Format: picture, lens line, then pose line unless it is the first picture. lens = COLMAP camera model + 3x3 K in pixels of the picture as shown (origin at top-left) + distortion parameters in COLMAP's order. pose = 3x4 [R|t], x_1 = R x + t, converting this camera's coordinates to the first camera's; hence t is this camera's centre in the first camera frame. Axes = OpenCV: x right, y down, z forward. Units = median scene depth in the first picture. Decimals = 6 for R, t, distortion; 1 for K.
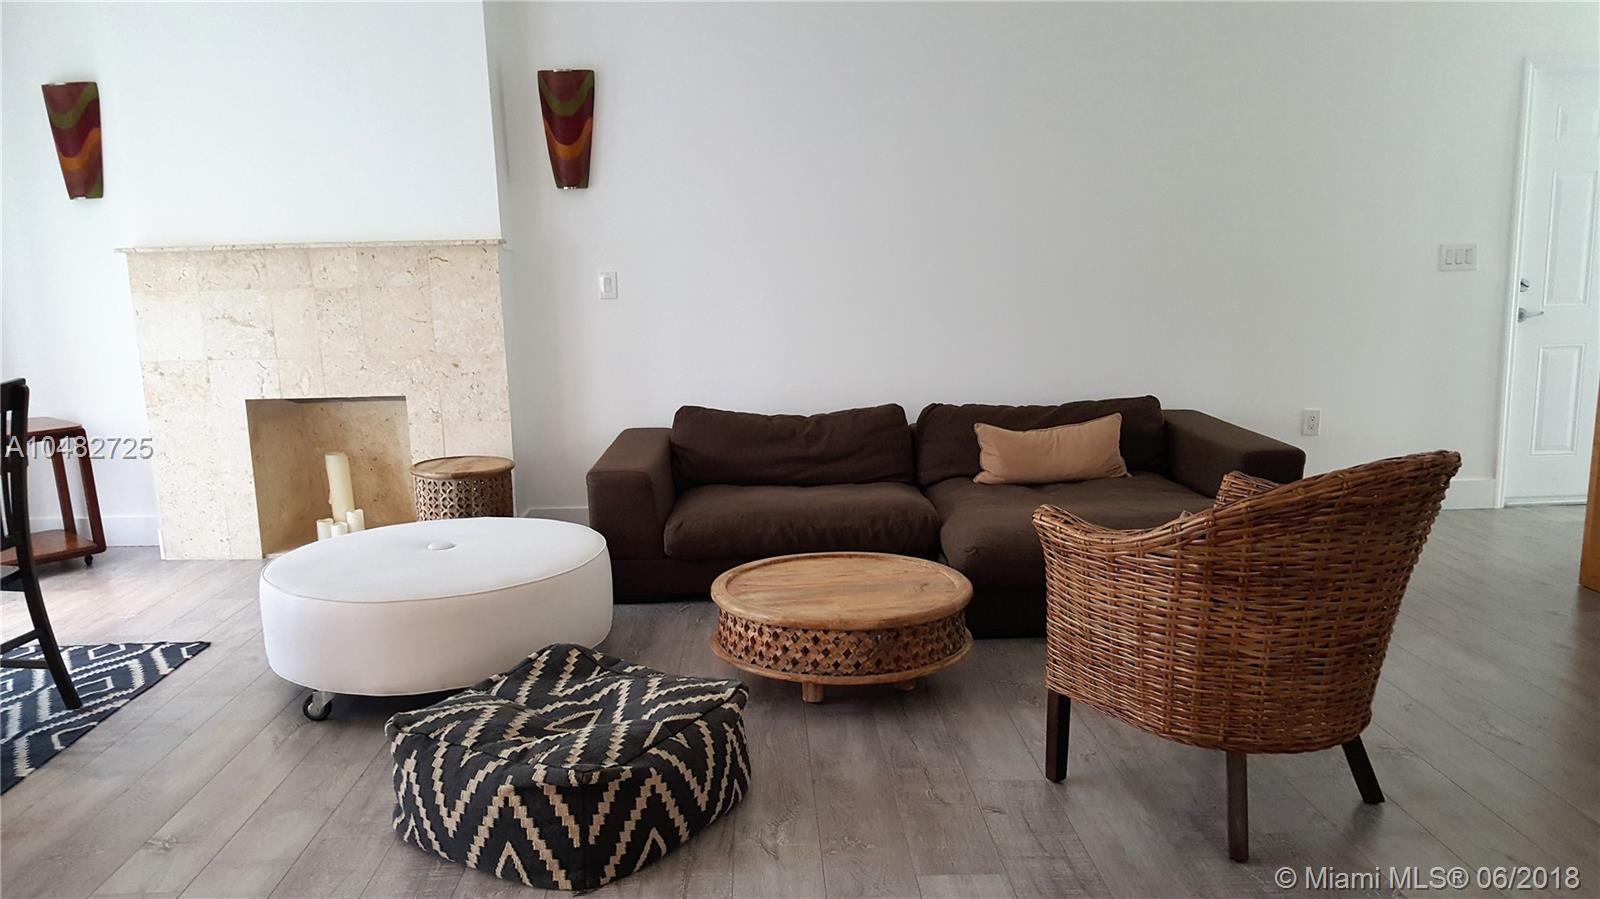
lens RADIAL K [[1196.3, 0, 800.0], [0, 1196.3, 449.5], [0, 0, 1]] dist [0.169488, -0.286910]
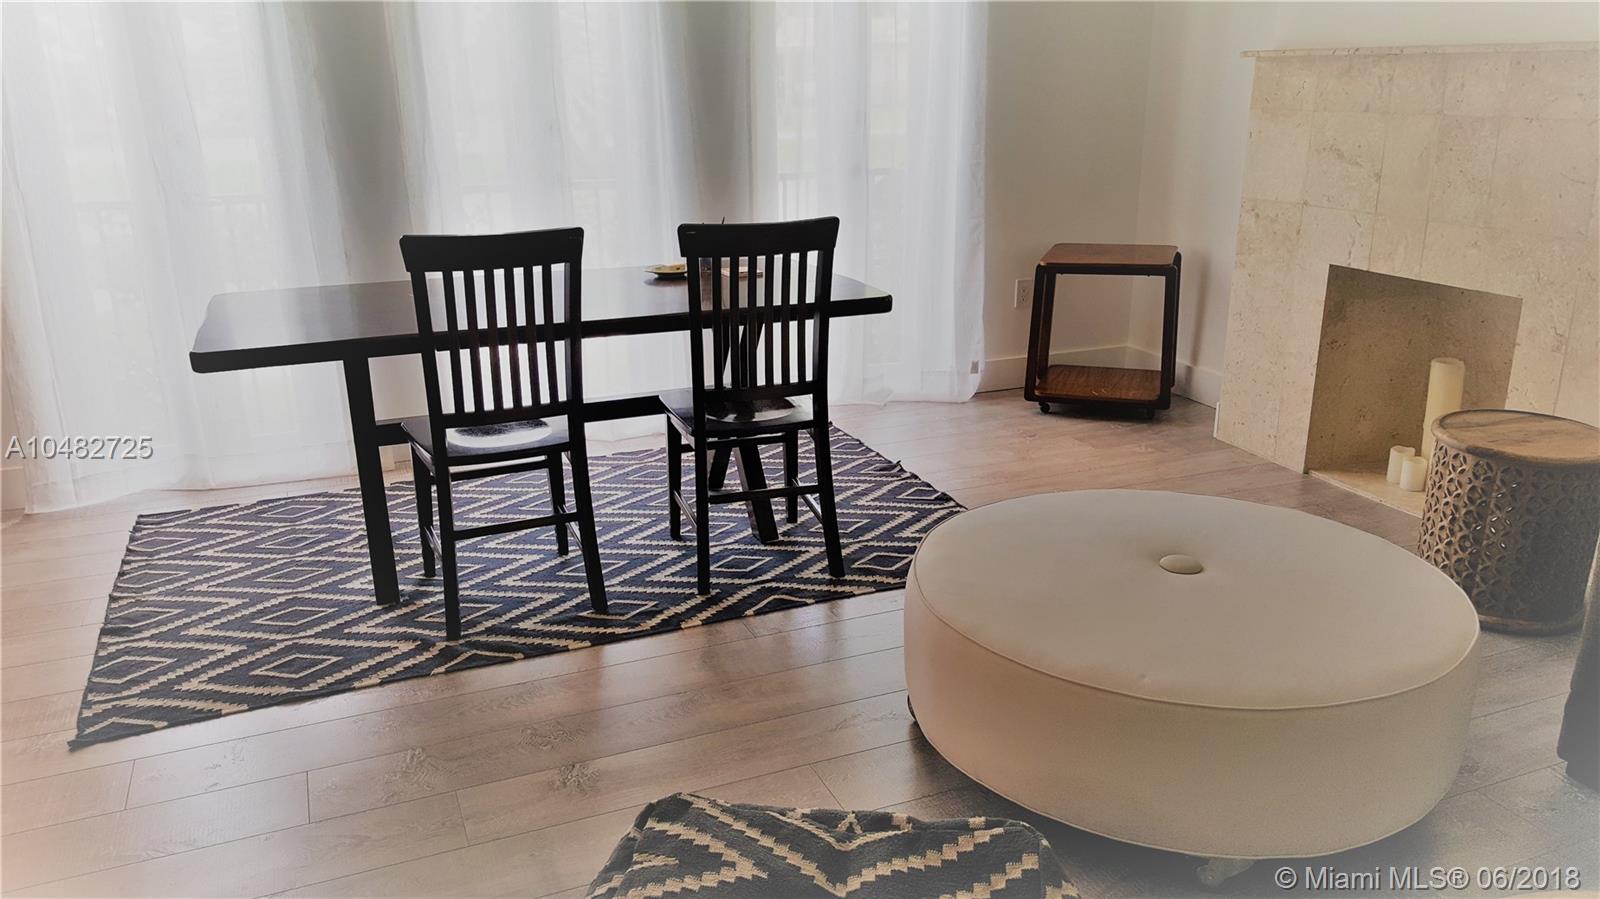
lens RADIAL K [[1196.3, 0, 800.0], [0, 1196.3, 449.5], [0, 0, 1]] dist [0.169488, -0.286910]
pose [[0.353127, 0.301686, -0.885600, 0.125848], [-0.149129, 0.952631, 0.265057, -0.083188], [0.923614, 0.038470, 0.381390, 0.427043]]
